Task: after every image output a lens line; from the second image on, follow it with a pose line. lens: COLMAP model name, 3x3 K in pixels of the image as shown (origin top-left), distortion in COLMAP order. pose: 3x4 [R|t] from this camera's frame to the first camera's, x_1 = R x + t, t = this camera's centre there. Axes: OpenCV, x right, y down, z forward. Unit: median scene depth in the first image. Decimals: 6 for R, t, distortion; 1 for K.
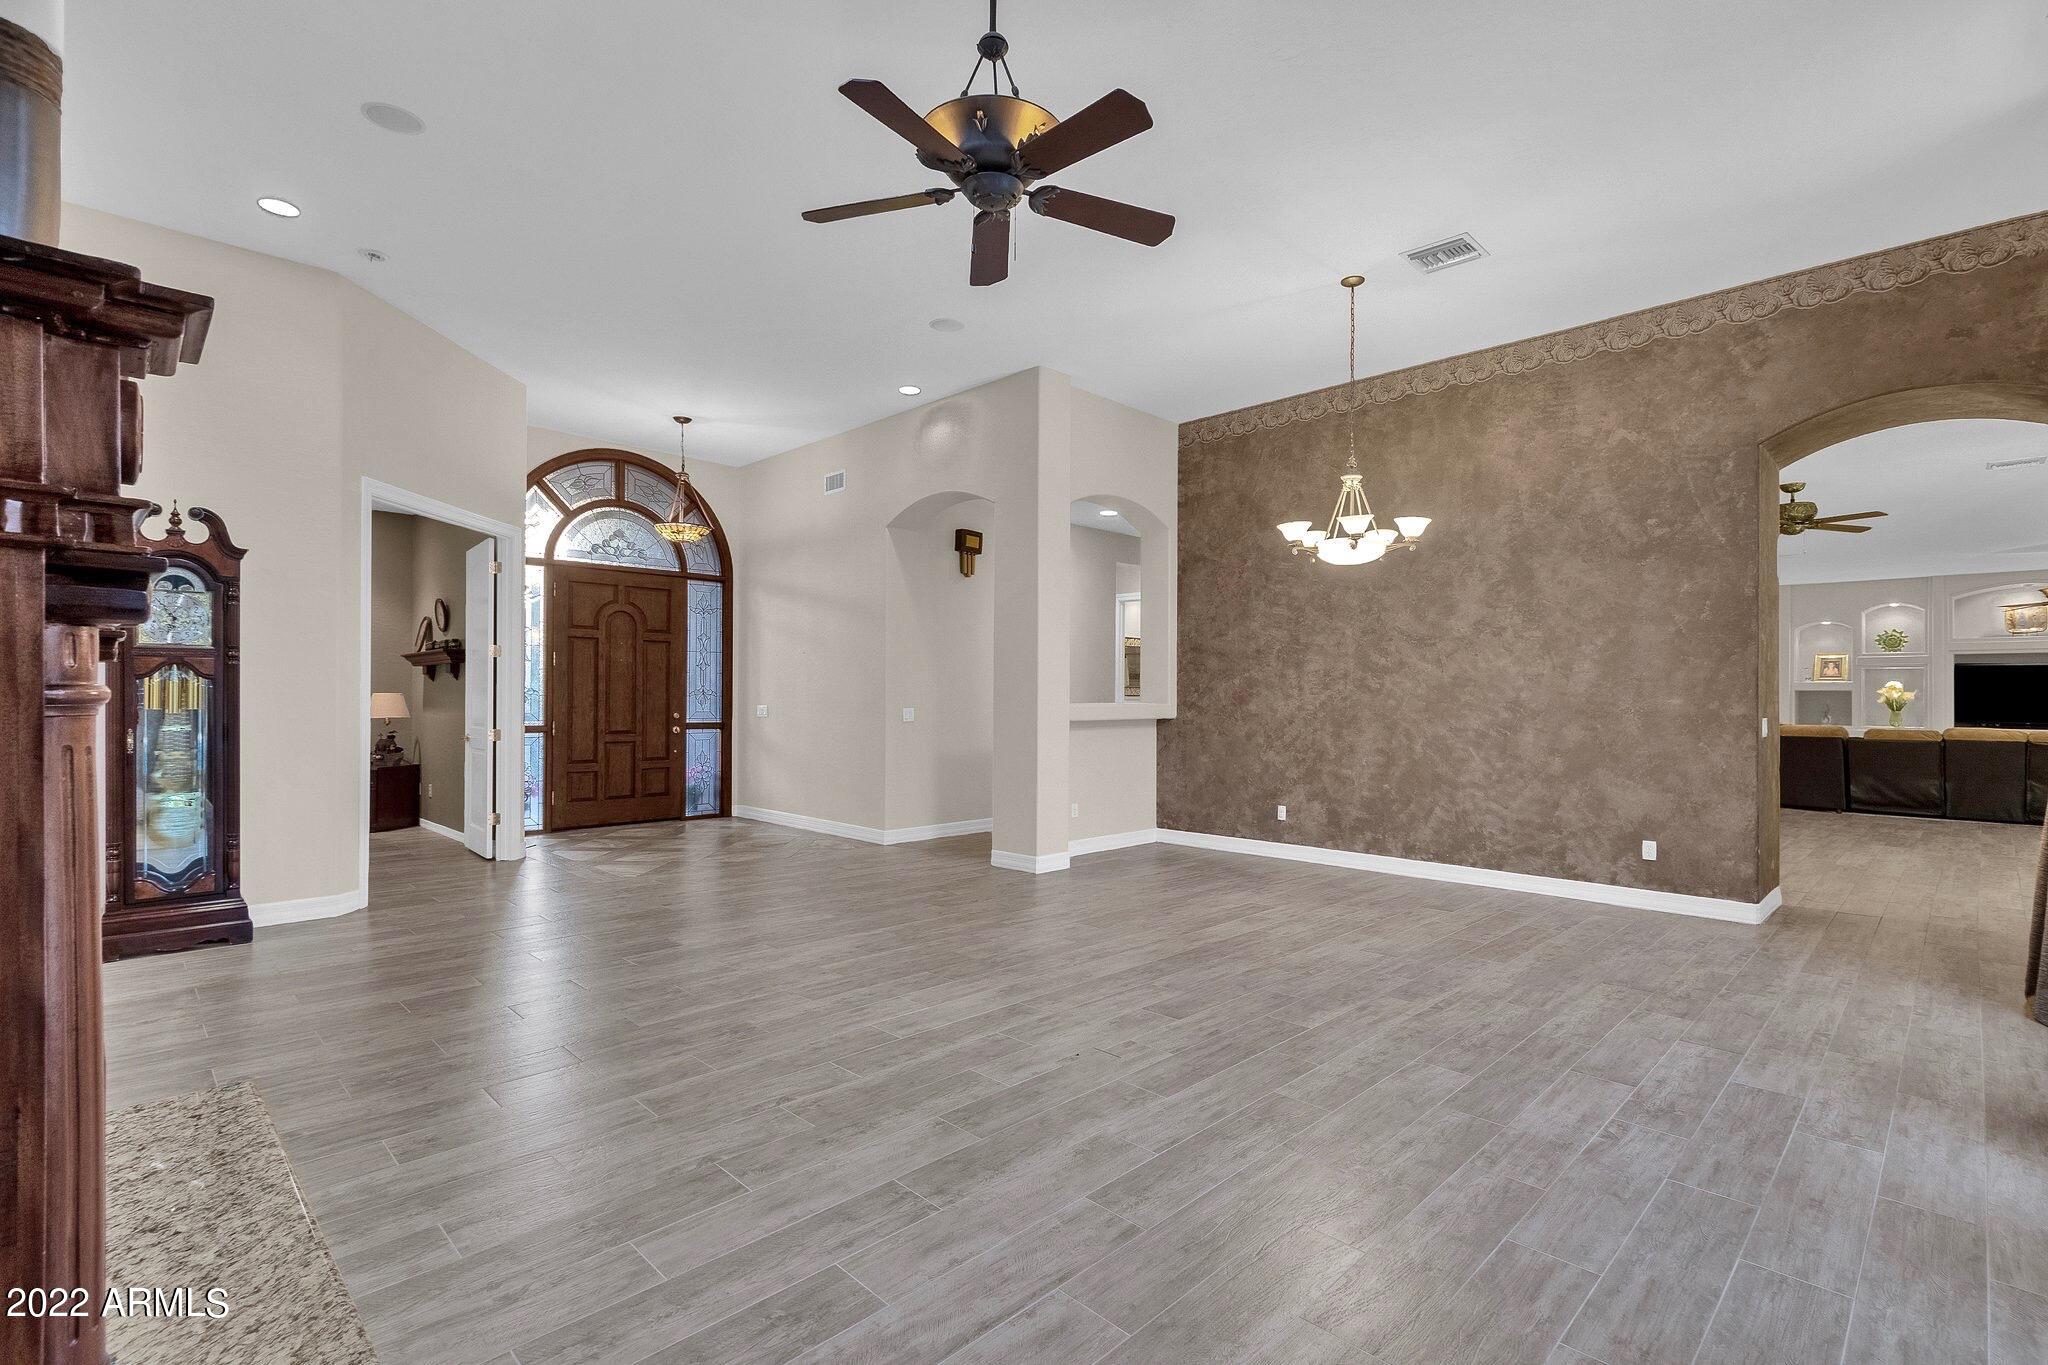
lens RADIAL K [[943.1, 0, 1021.1], [0, 943.1, 695.6], [0, 0, 1]] dist [0.000872, -0.001033]
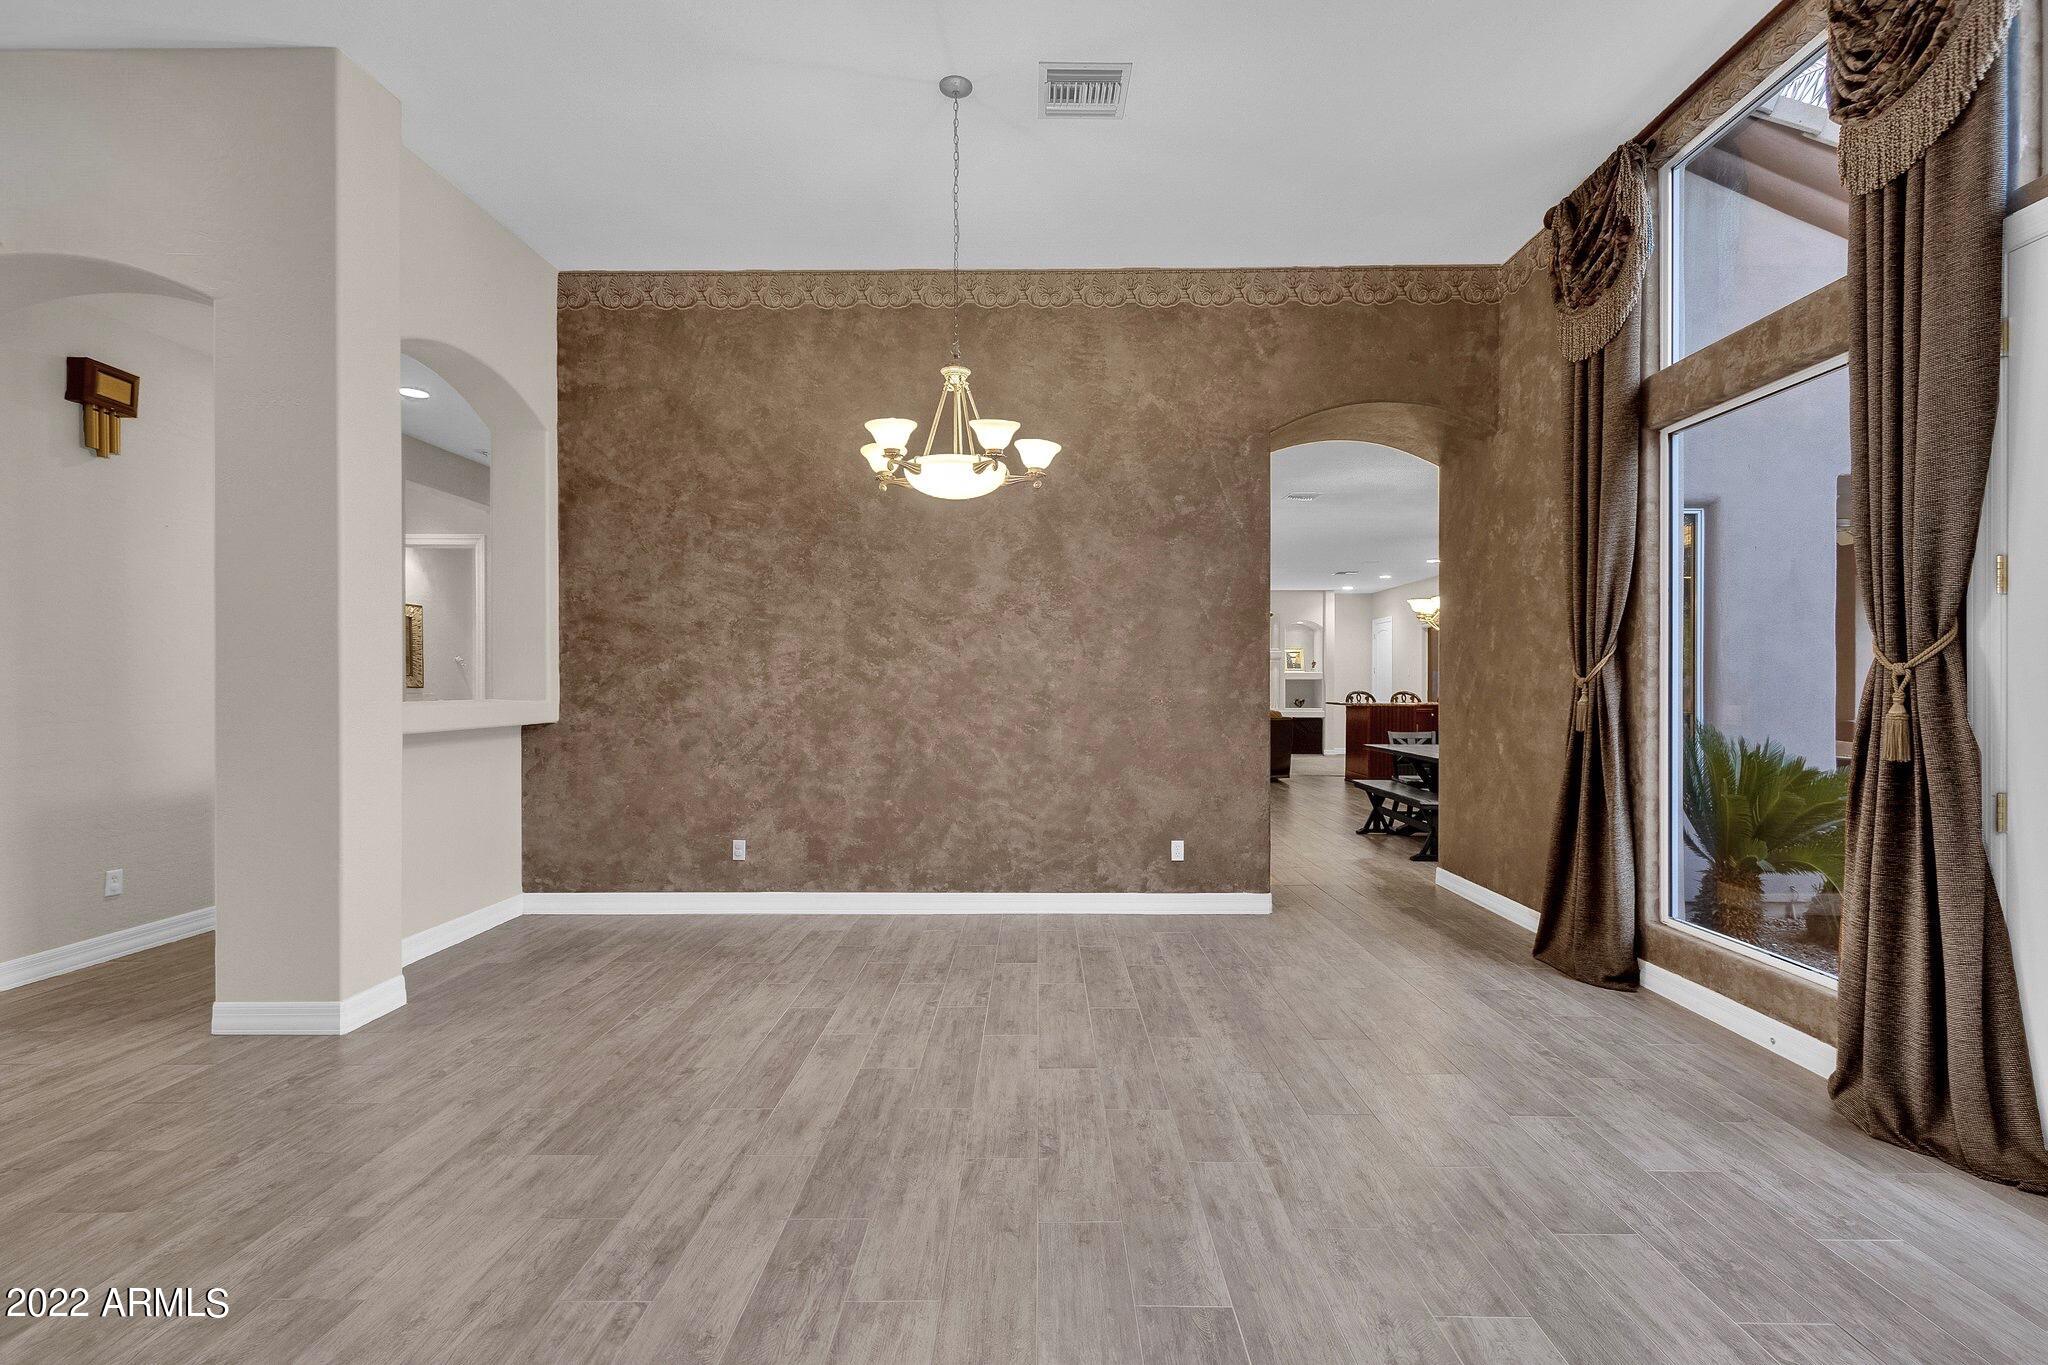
lens RADIAL K [[943.1, 0, 1031.0], [0, 943.1, 692.3], [0, 0, 1]] dist [0.000872, -0.001033]
pose [[0.708273, -0.010287, 0.705863, -0.084373], [0.004274, 0.999938, 0.010284, -0.002686], [-0.705925, -0.004267, 0.708273, 0.392287]]
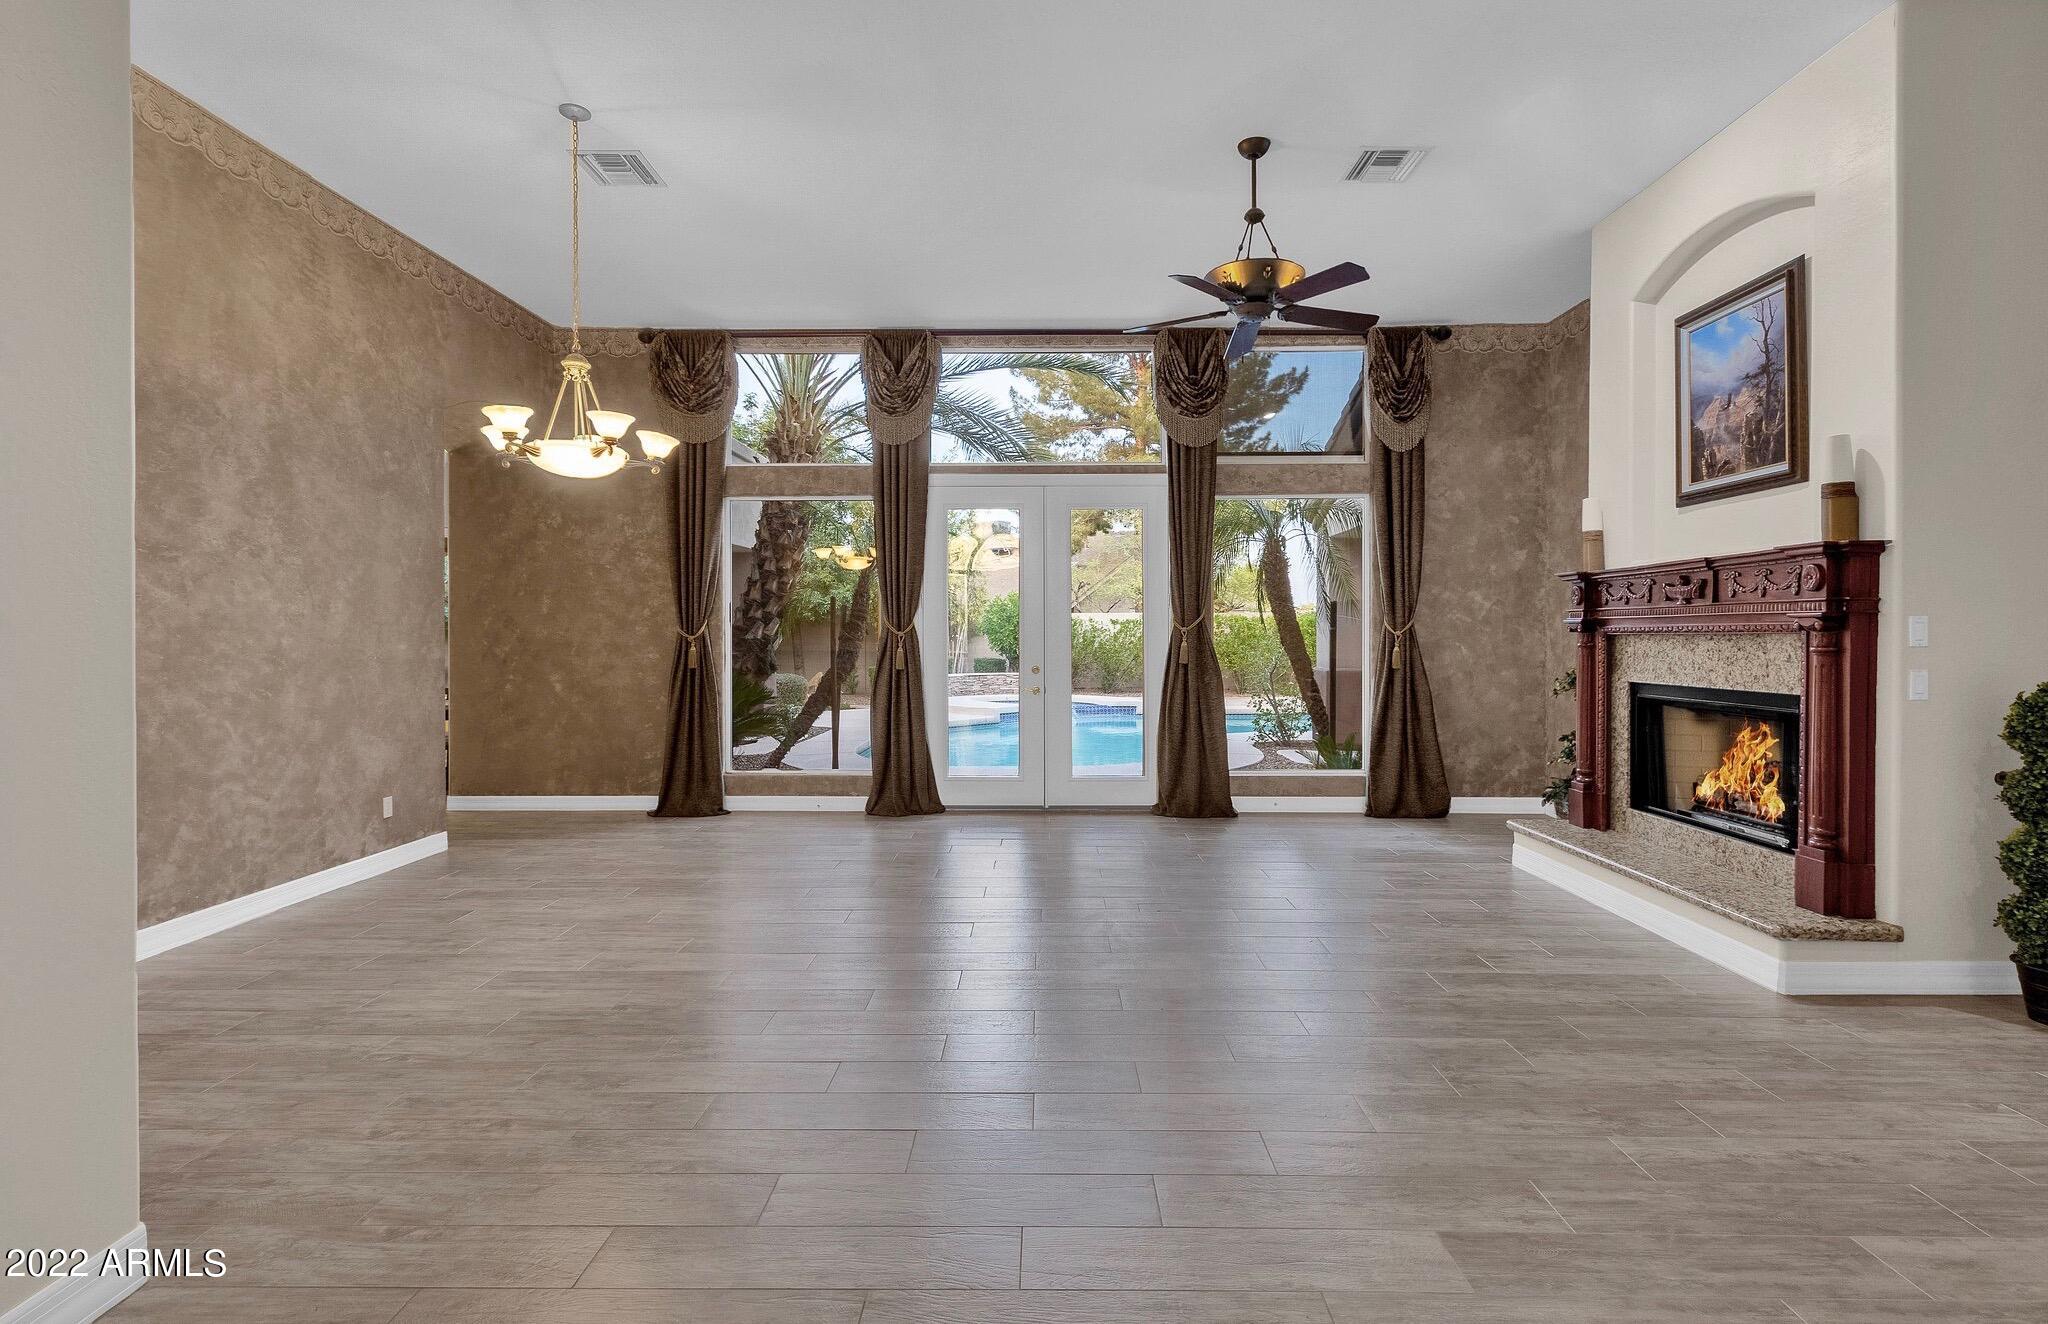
lens RADIAL K [[943.4, 0, 1039.4], [0, 943.4, 649.0], [0, 0, 1]] dist [0.002296, -0.001473]
pose [[-0.710909, -0.014518, 0.703134, -0.396272], [-0.003564, 0.999848, 0.017041, -0.009249], [-0.703275, 0.009609, -0.710853, 1.074660]]
